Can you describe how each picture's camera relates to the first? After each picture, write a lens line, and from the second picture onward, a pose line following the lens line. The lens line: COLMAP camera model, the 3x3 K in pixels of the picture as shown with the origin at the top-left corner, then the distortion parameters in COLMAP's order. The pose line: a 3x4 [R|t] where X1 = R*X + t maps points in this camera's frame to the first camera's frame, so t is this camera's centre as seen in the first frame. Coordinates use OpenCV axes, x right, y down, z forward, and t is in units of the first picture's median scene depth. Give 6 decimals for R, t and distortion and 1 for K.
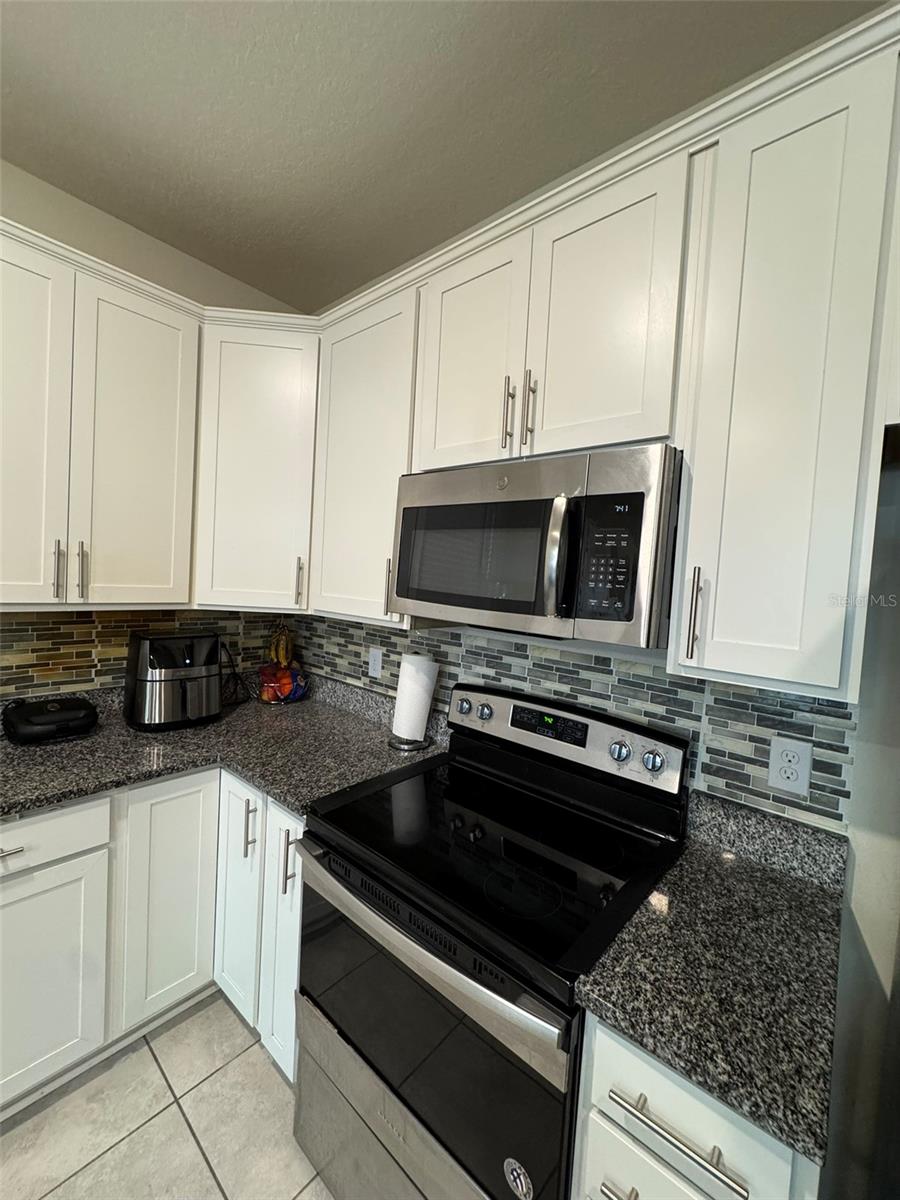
lens RADIAL K [[475.8, 0, 449.1], [0, 475.8, 596.7], [0, 0, 1]] dist [-0.002733, 0.000291]
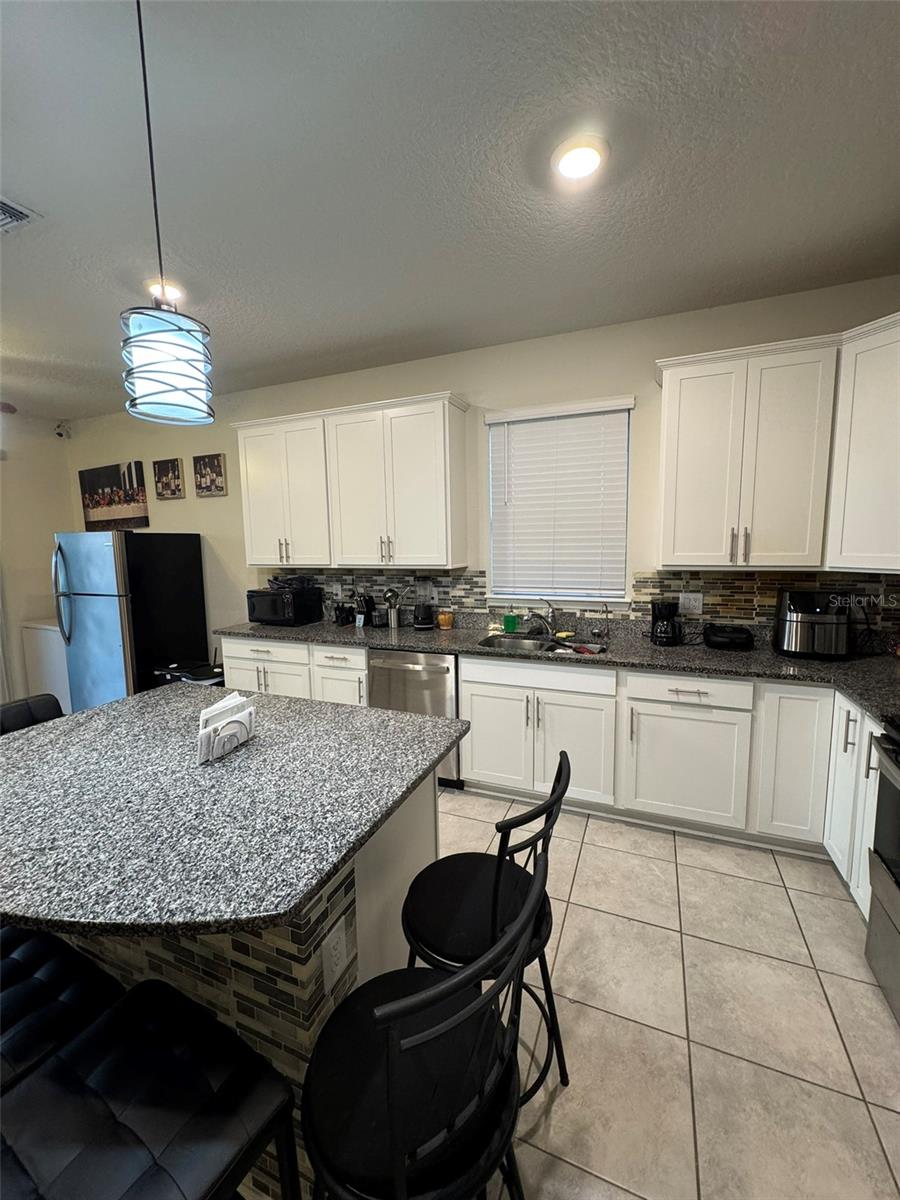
lens RADIAL K [[475.8, 0, 450.4], [0, 475.8, 594.5], [0, 0, 1]] dist [-0.002733, 0.000291]
pose [[0.303099, 0.048181, -0.951740, 0.457668], [-0.005244, 0.998790, 0.048893, 0.037606], [0.952945, -0.009828, 0.302985, -0.437101]]
